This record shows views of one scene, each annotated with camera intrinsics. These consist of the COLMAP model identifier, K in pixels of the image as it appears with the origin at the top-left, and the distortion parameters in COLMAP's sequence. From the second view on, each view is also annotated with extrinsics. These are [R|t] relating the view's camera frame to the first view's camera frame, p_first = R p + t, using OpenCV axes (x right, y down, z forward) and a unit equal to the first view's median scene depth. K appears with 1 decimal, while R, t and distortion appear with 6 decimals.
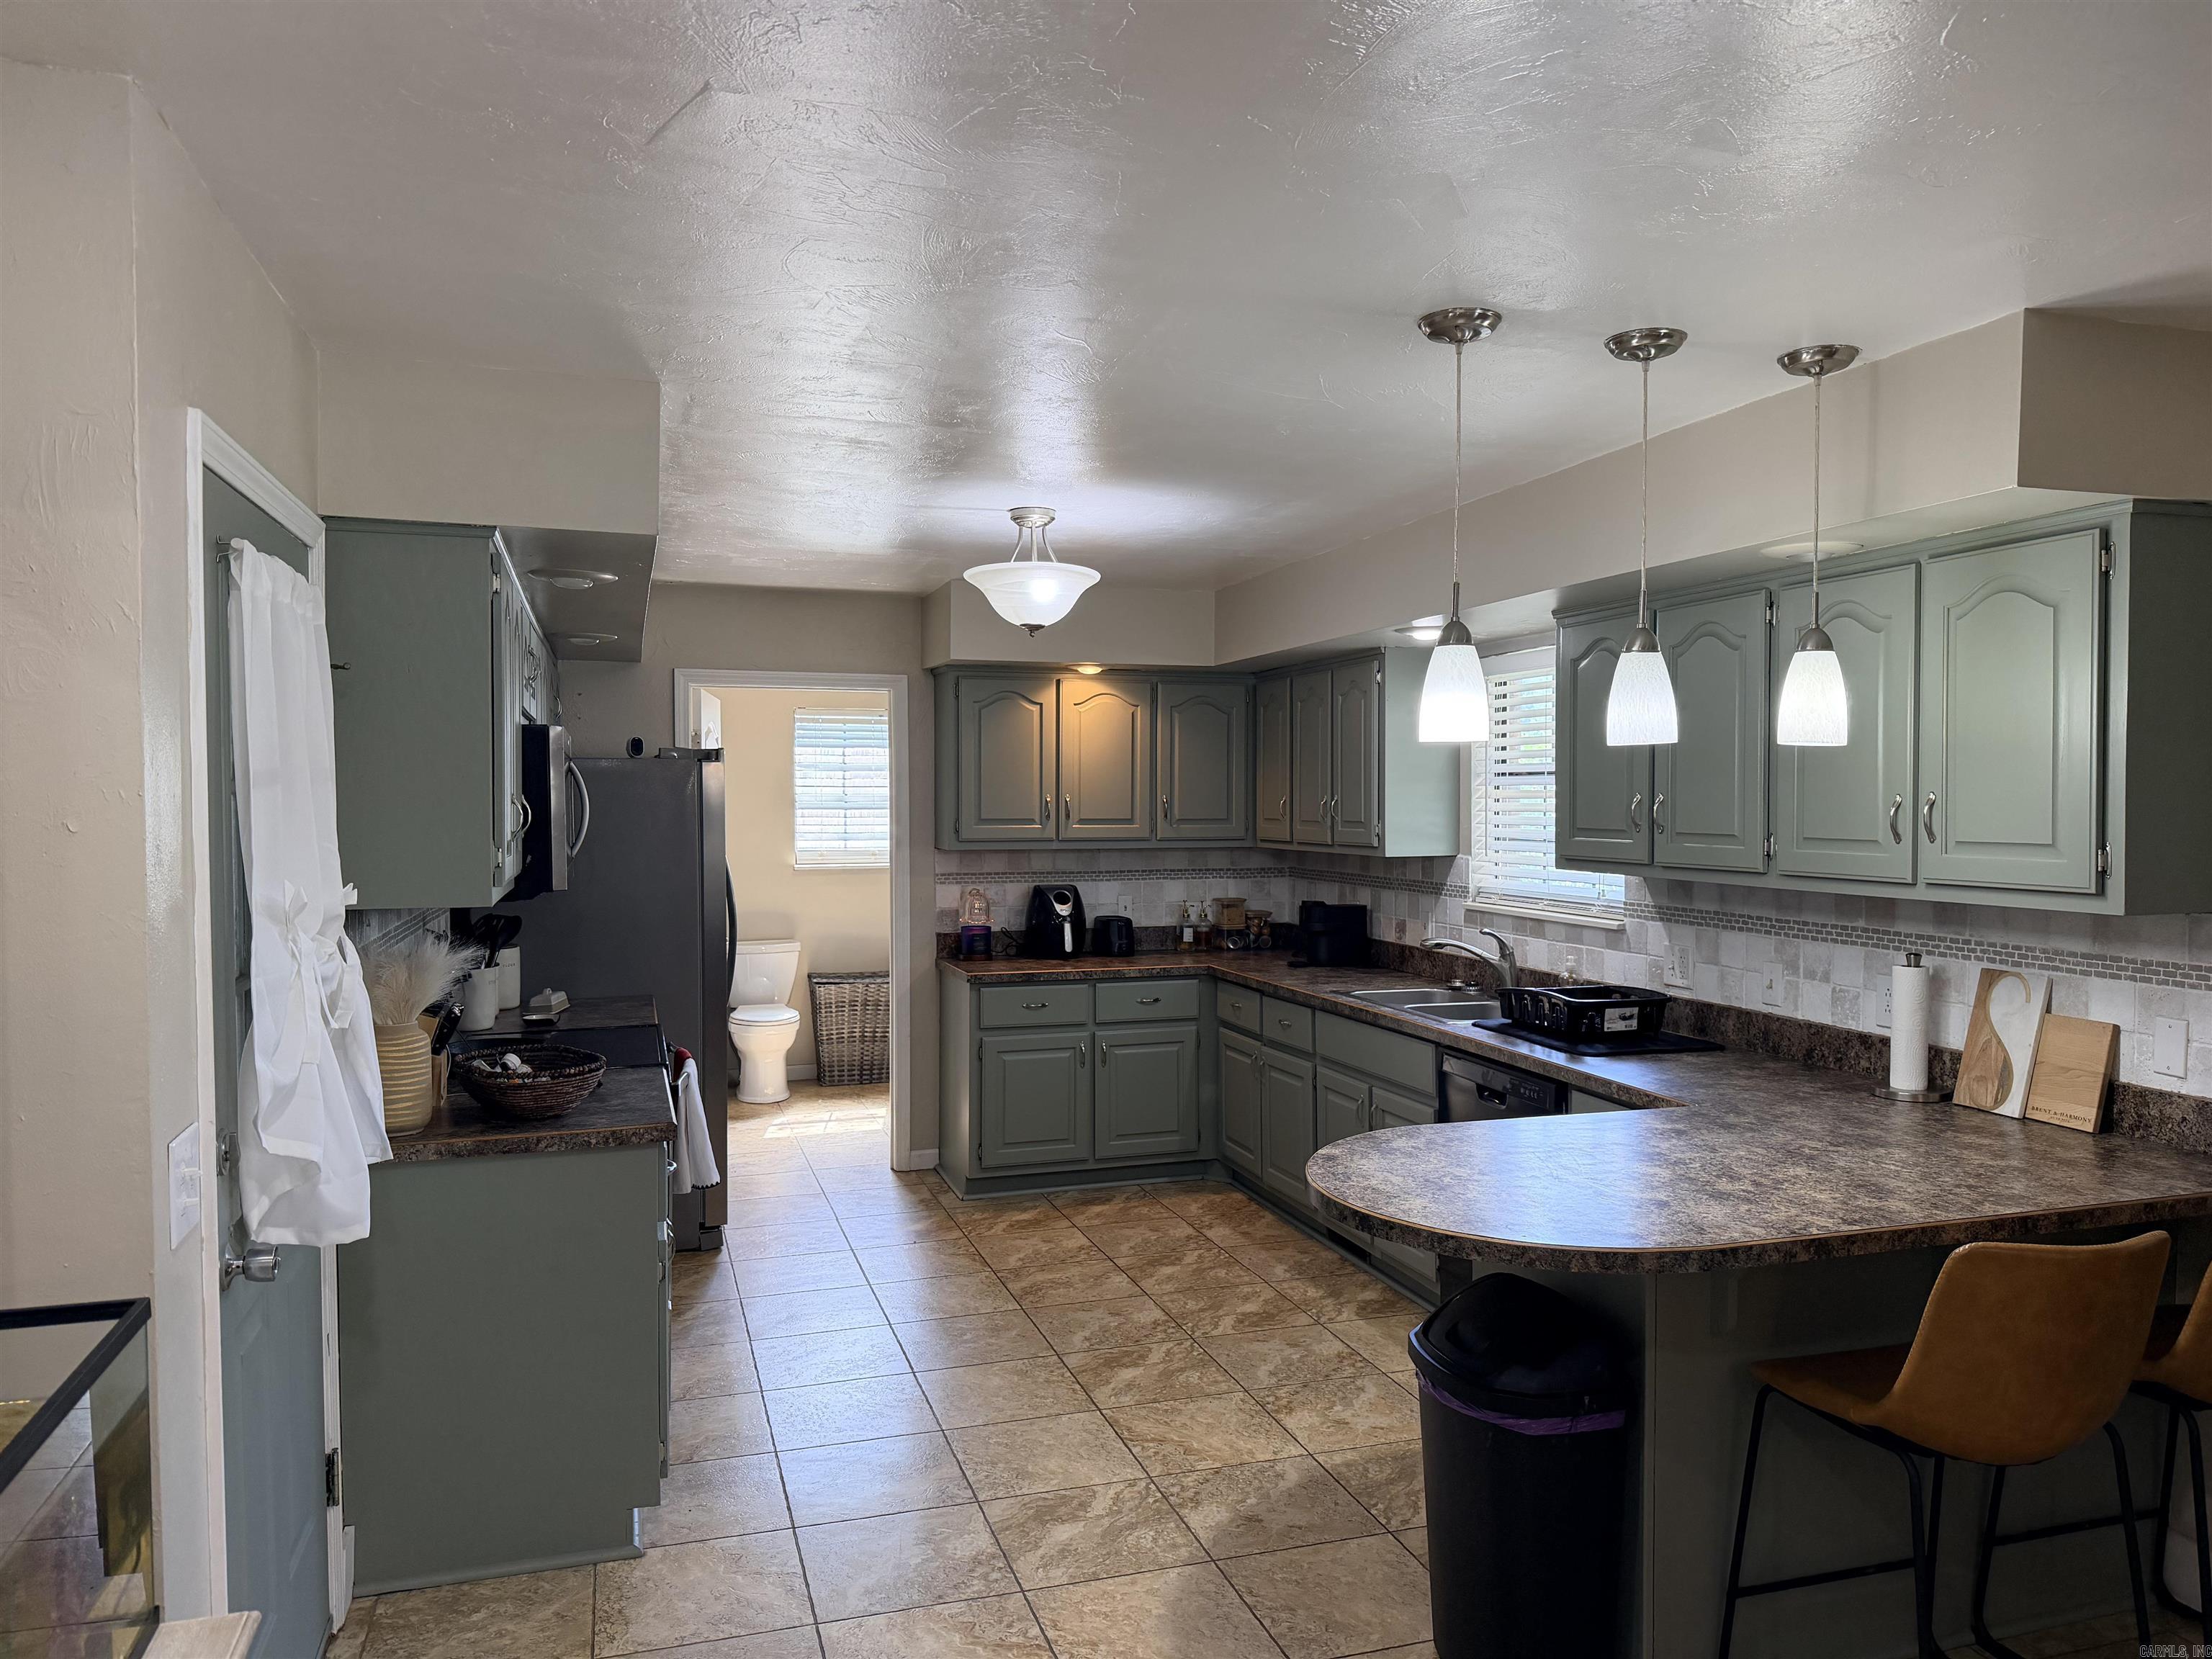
lens RADIAL K [[1539.8, 0, 1119.5], [0, 1539.8, 834.5], [0, 0, 1]] dist [0.142357, -0.225188]
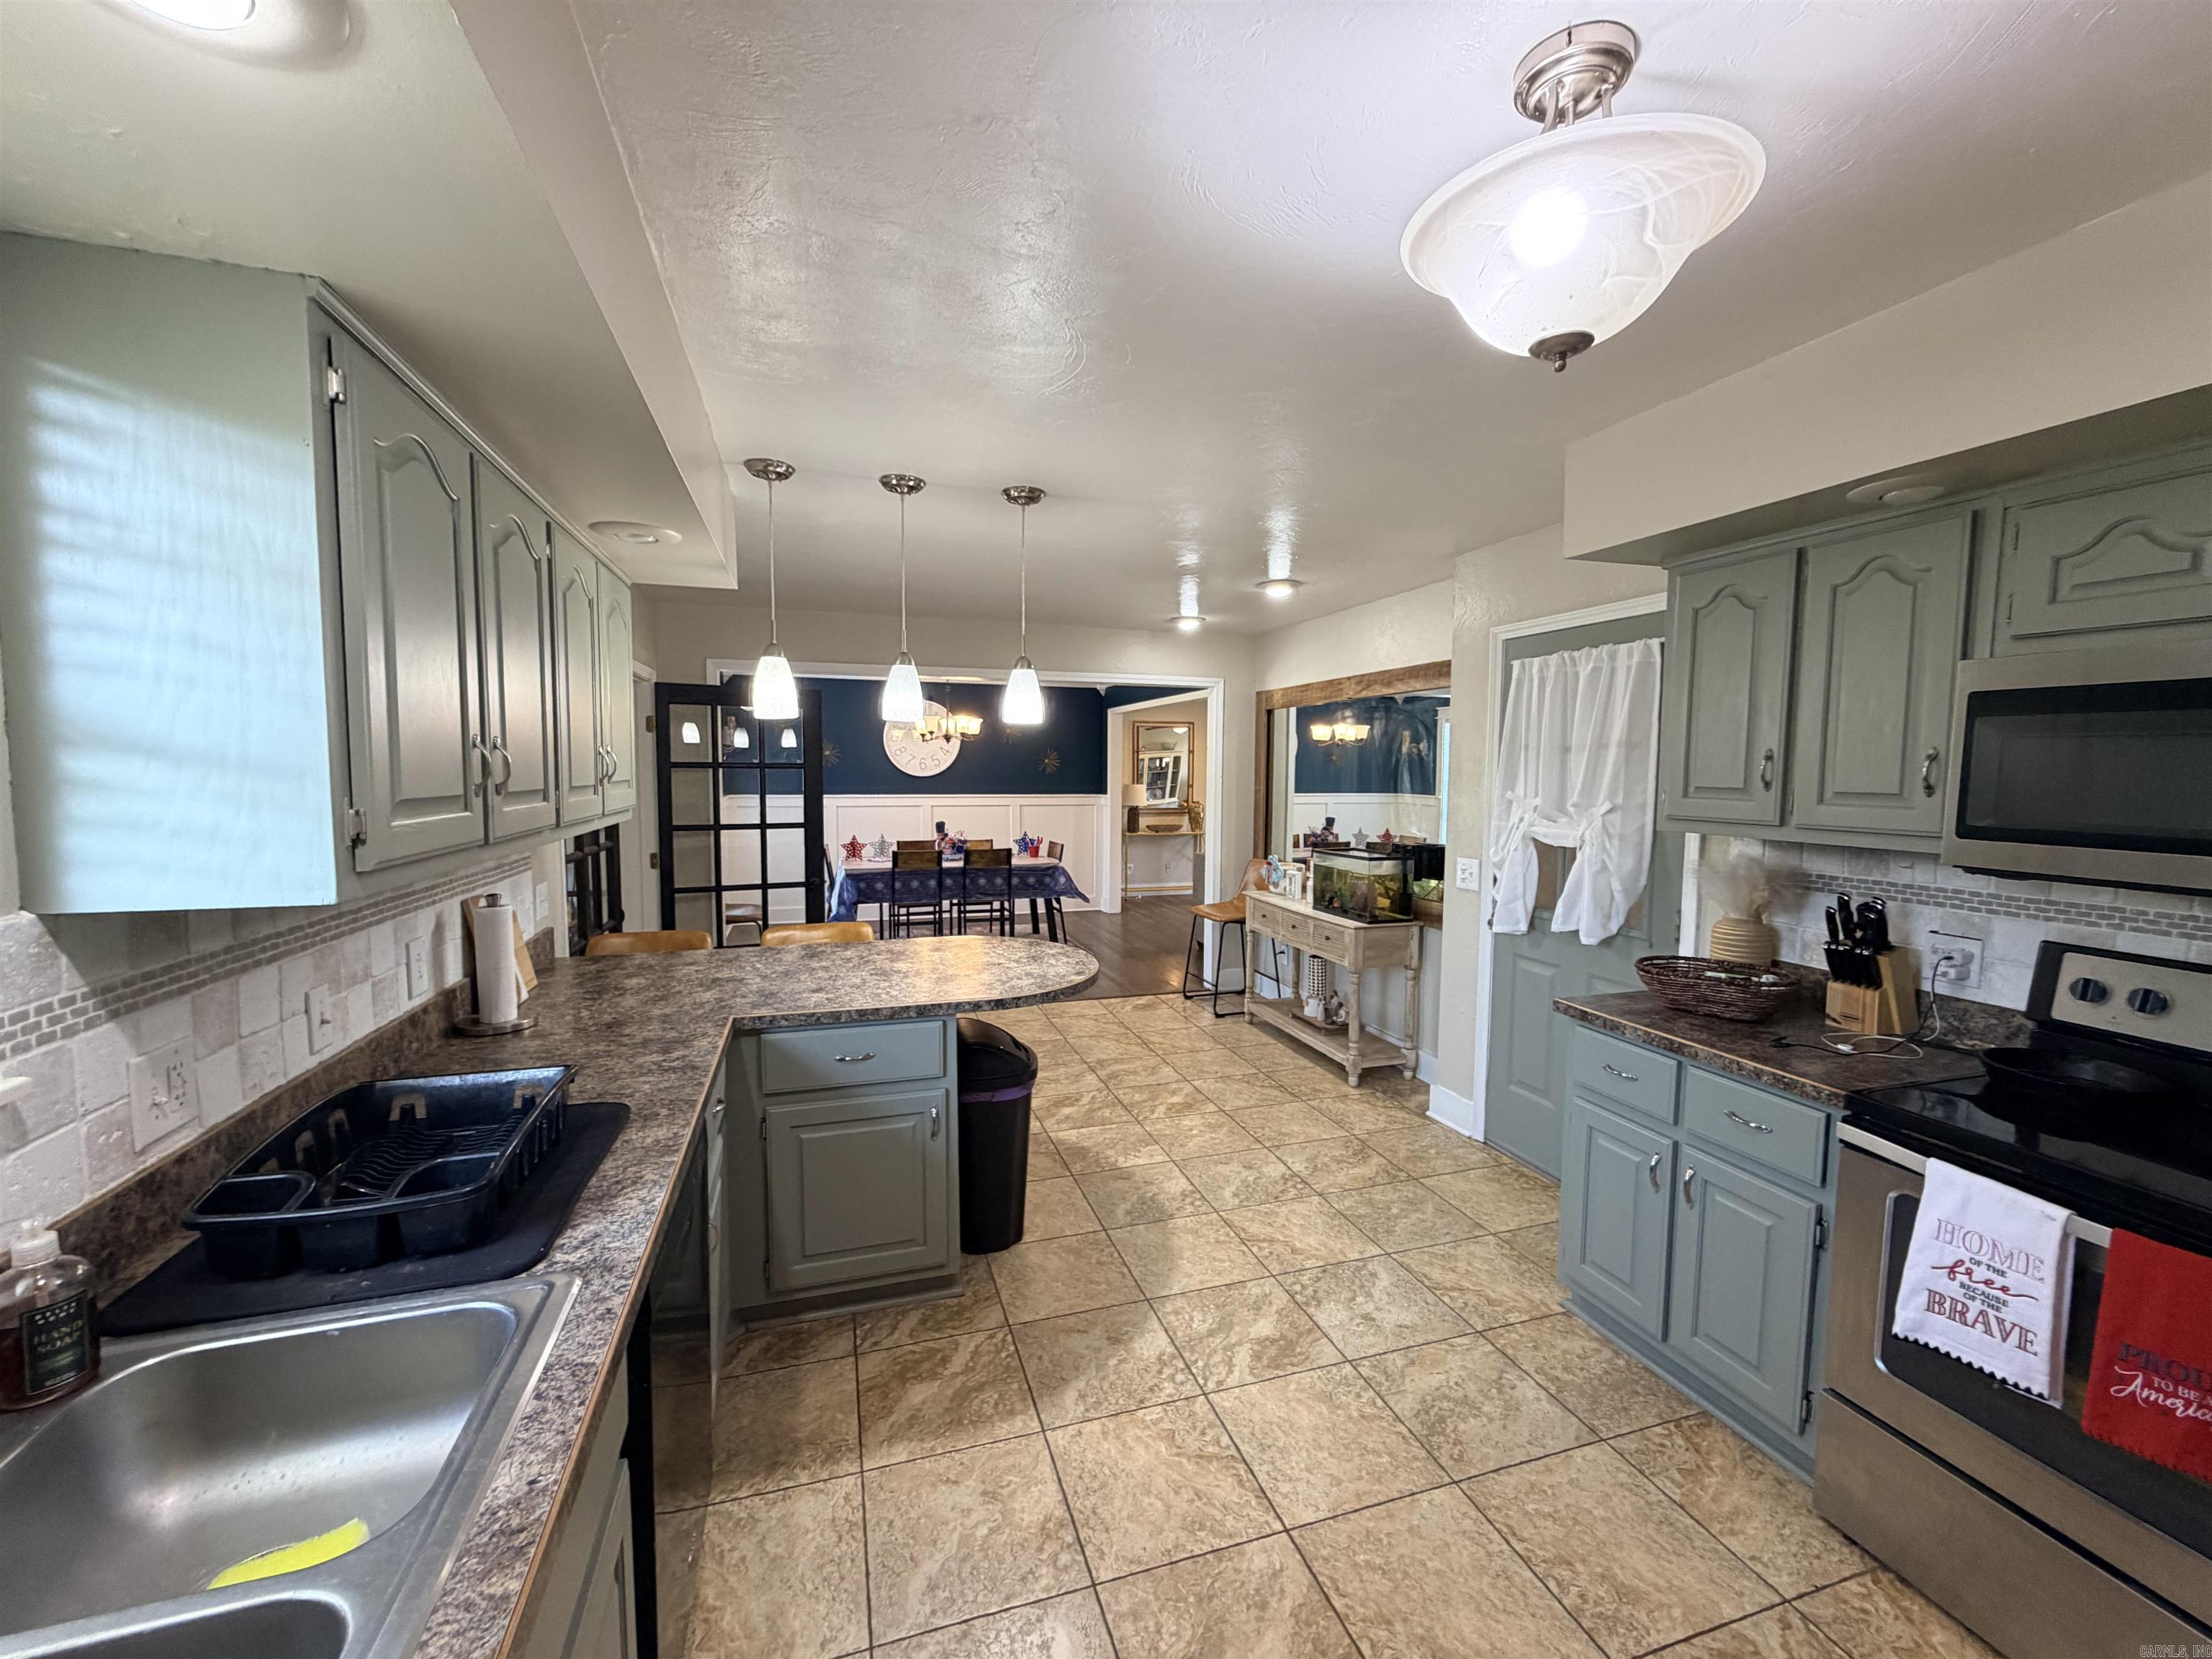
lens RADIAL K [[885.9, 0, 1101.0], [0, 885.9, 830.4], [0, 0, 1]] dist [-0.001012, 0.000263]
pose [[-0.999971, -0.003877, 0.006612, 0.069001], [-0.003192, 0.994927, 0.100554, -0.022643], [-0.006969, 0.100529, -0.994910, 1.231723]]
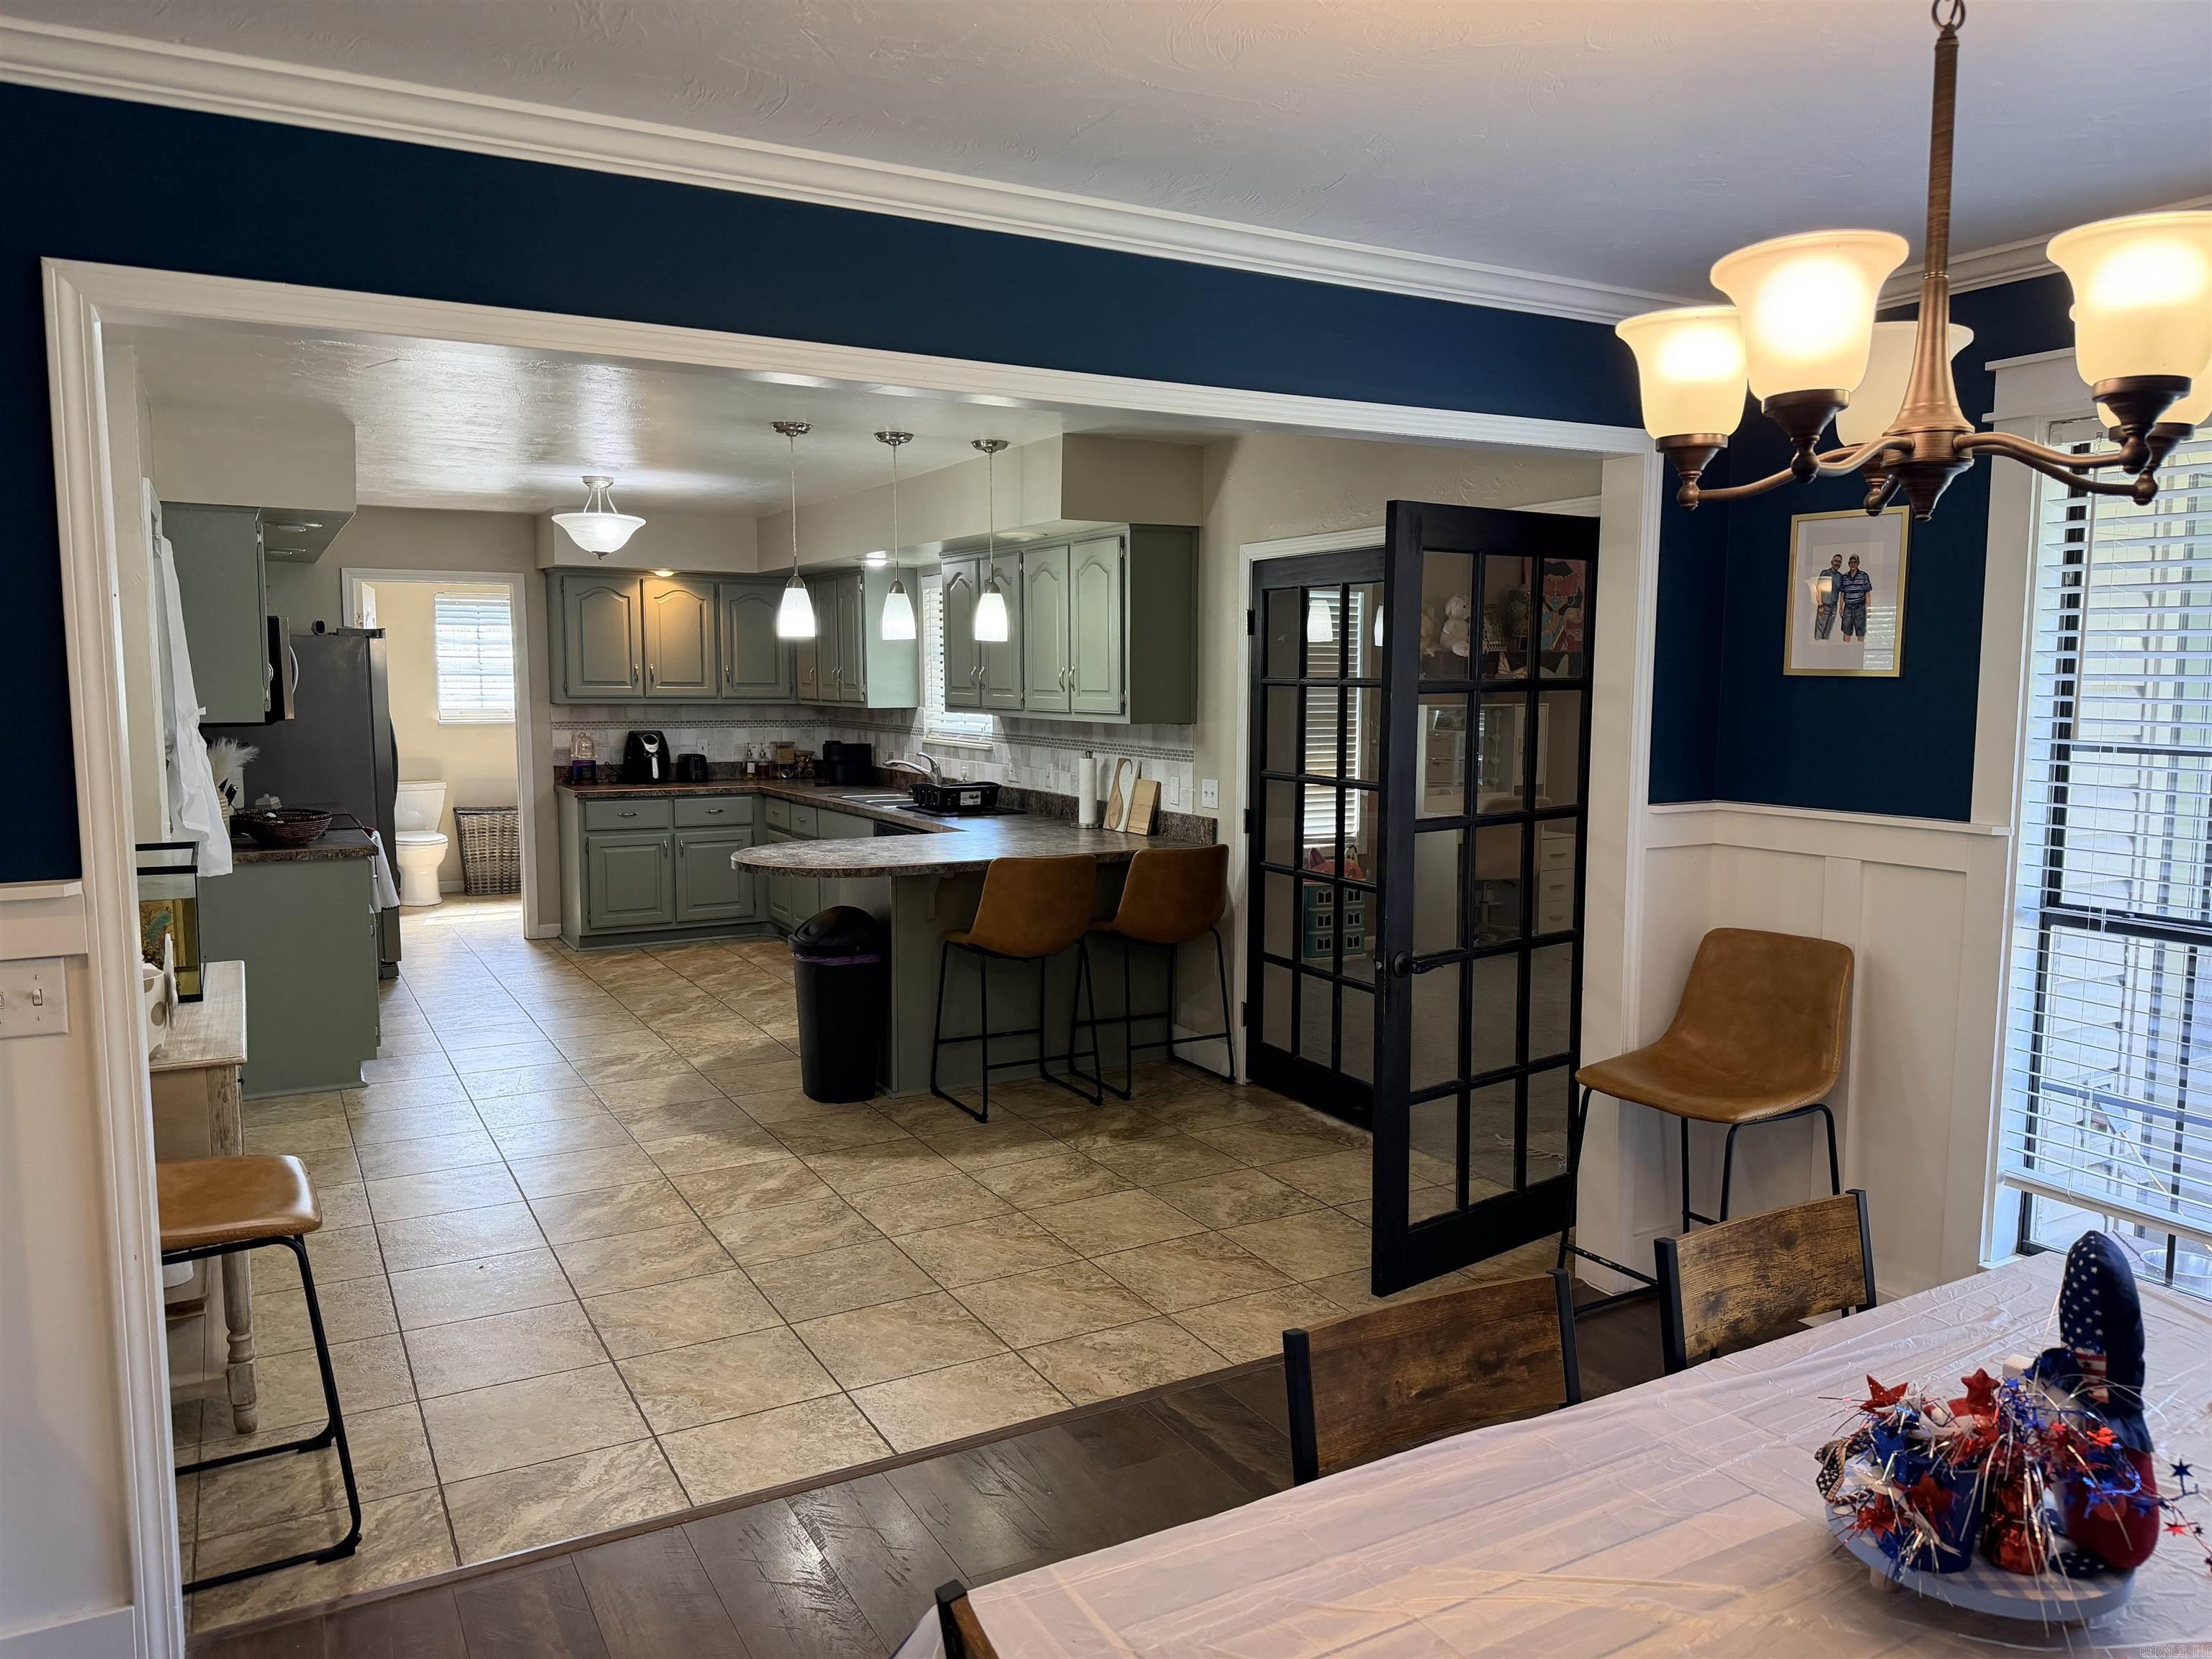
lens RADIAL K [[1539.8, 0, 1119.5], [0, 1539.8, 834.5], [0, 0, 1]] dist [0.142357, -0.225188]
pose [[0.979226, -0.017513, 0.202015, 0.128156], [0.001400, 0.996823, 0.079632, 0.021525], [-0.202768, -0.077695, 0.976140, -0.638347]]
